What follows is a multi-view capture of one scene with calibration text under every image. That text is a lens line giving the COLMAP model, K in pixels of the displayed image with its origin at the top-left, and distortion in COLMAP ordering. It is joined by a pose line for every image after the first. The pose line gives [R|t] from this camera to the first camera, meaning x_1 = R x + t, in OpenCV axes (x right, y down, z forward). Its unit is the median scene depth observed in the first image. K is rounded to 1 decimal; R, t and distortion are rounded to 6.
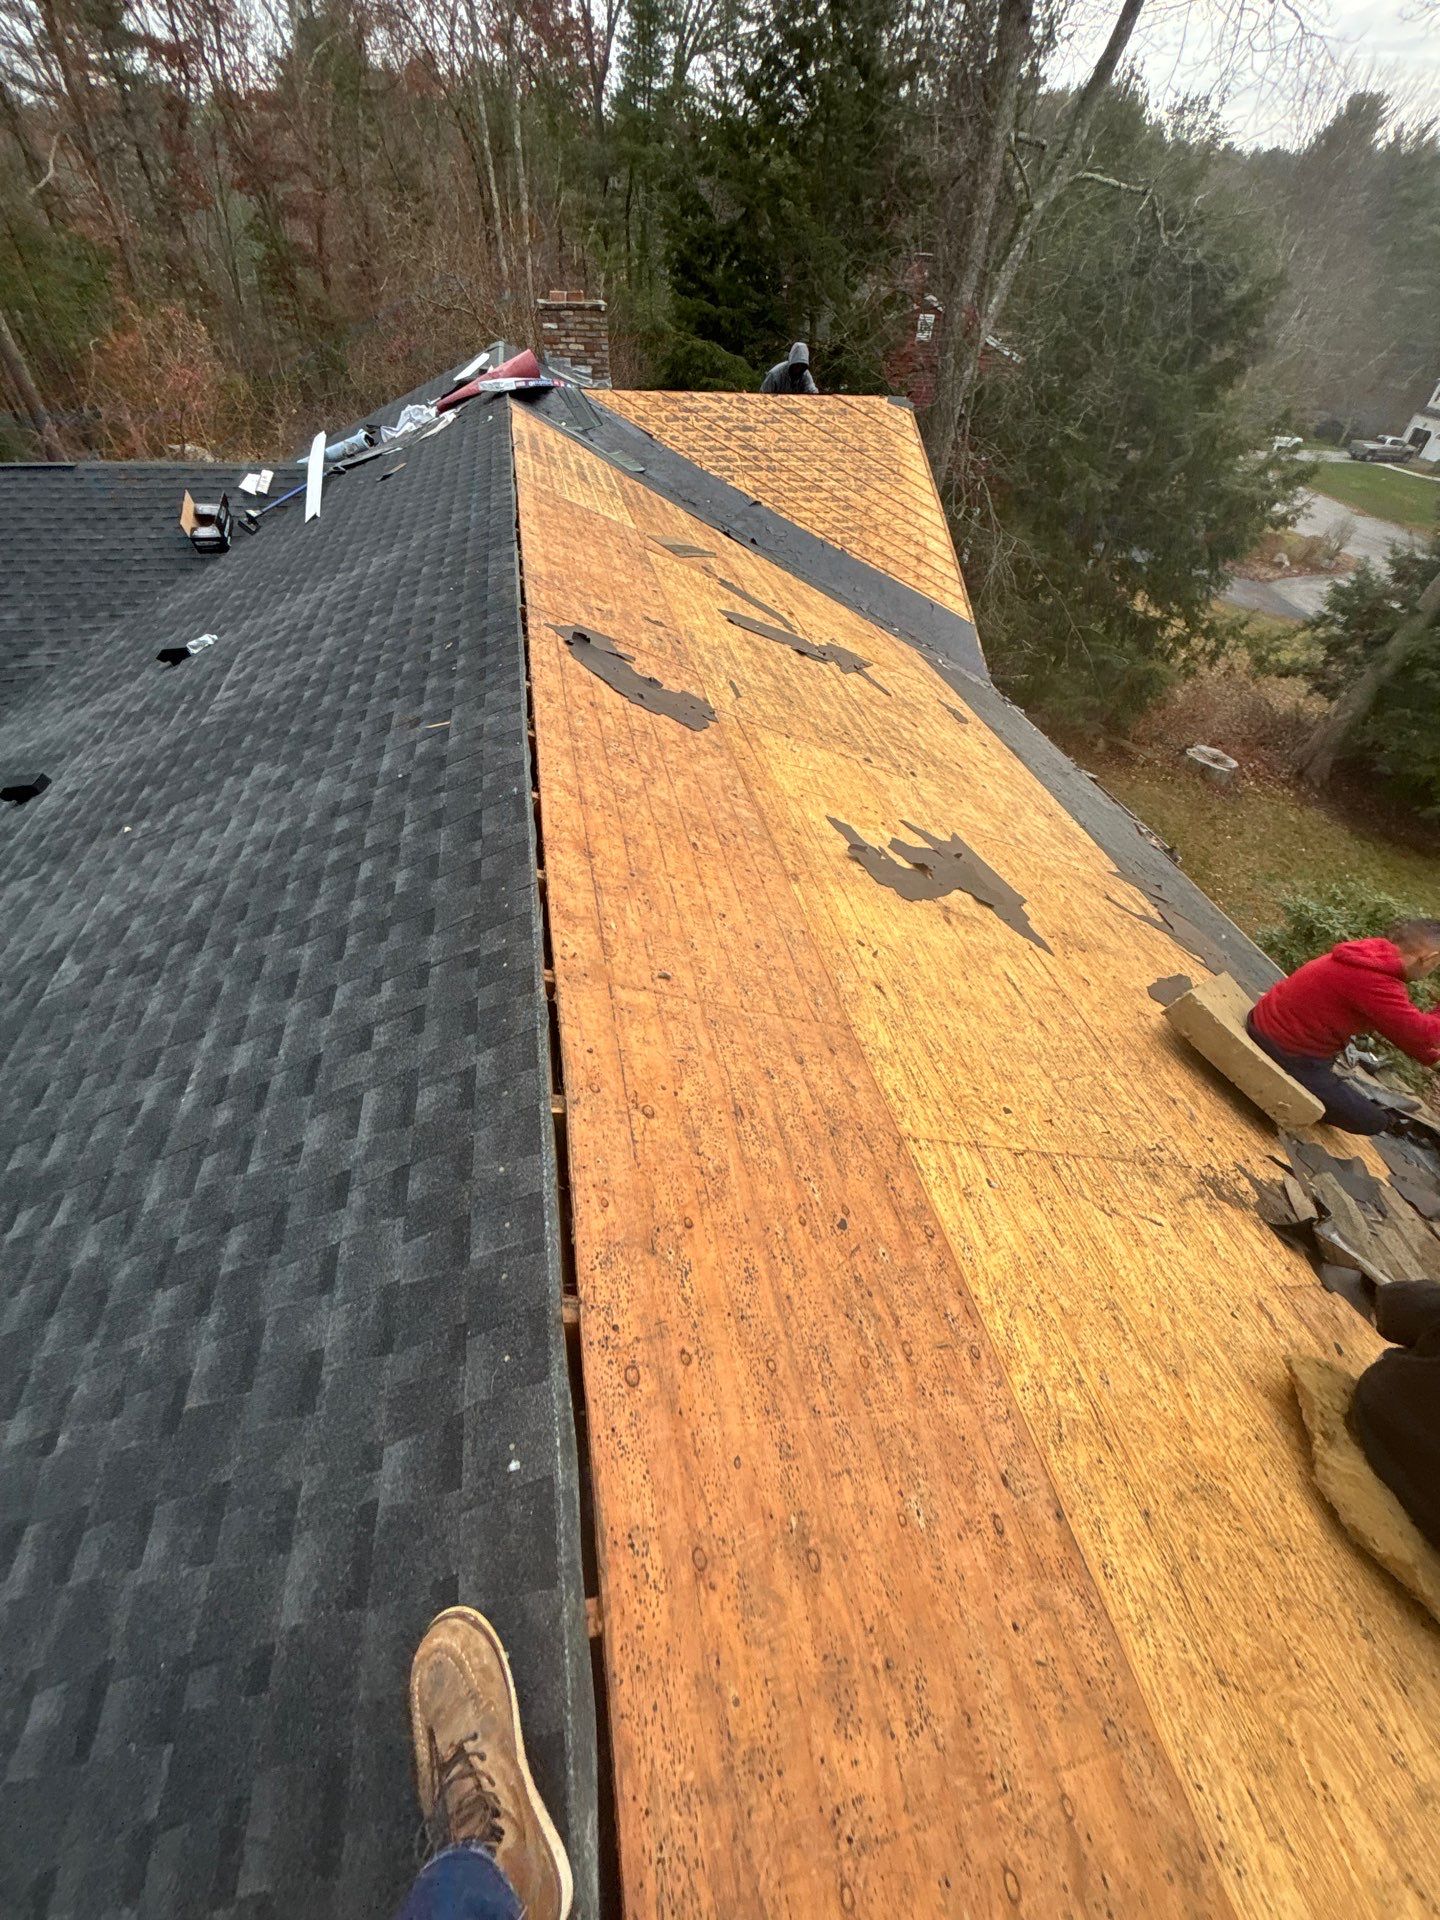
lens RADIAL K [[798.5, 0, 720.0], [0, 798.5, 960.0], [0, 0, 1]] dist [0.006823, -0.000470]
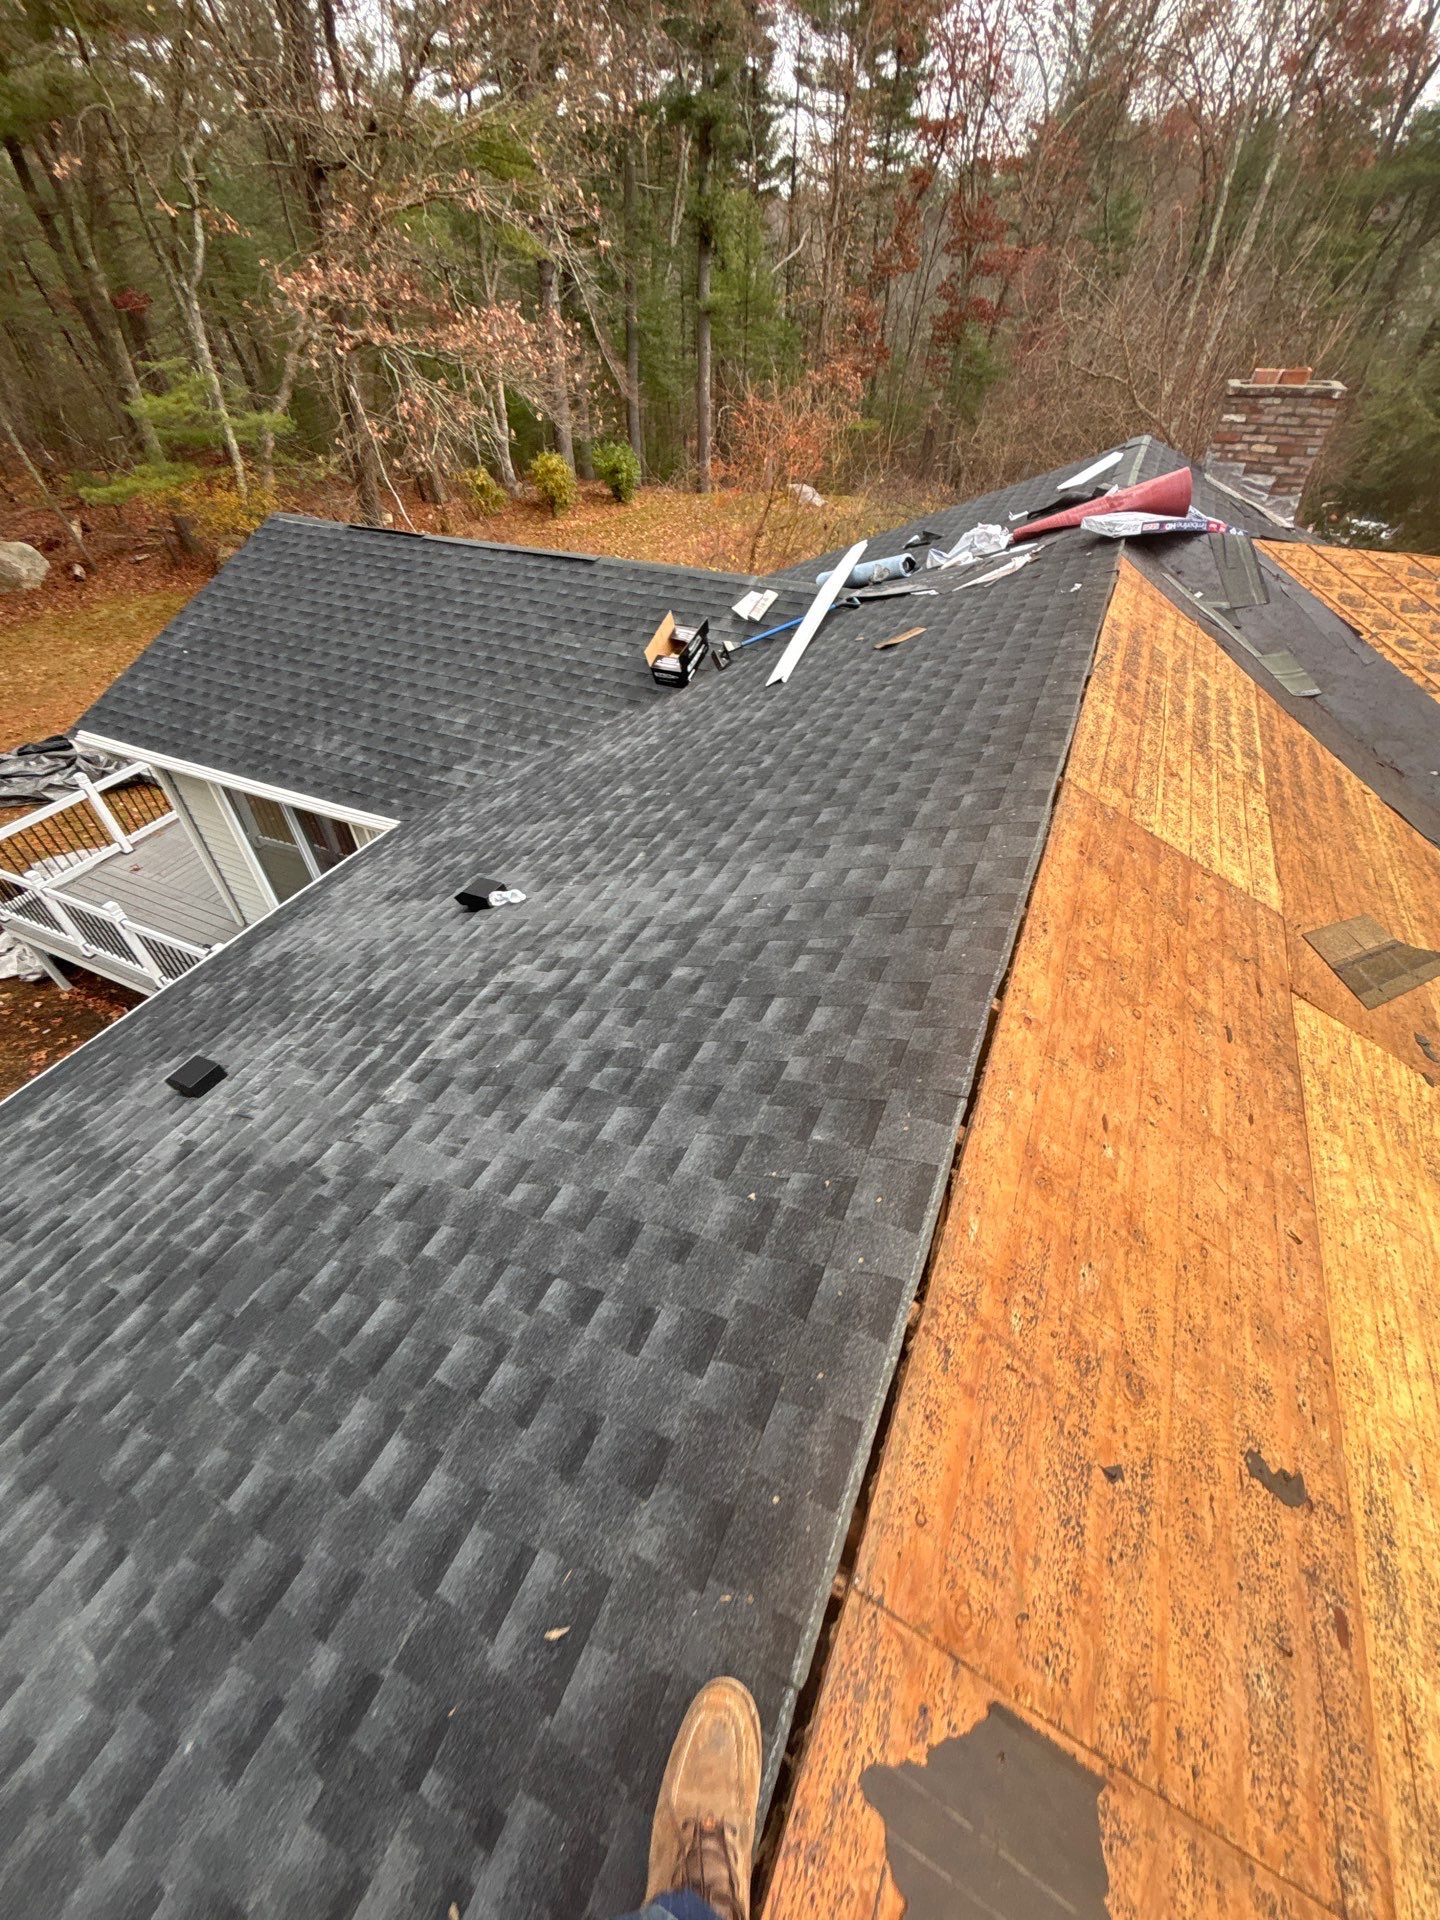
lens RADIAL K [[771.5, 0, 720.0], [0, 771.5, 960.0], [0, 0, 1]] dist [0.001175, -0.000276]
pose [[0.804772, 0.367924, -0.465805, -0.106664], [-0.375878, 0.923225, 0.079818, -0.306061], [0.459410, 0.110851, 0.881280, 0.327617]]
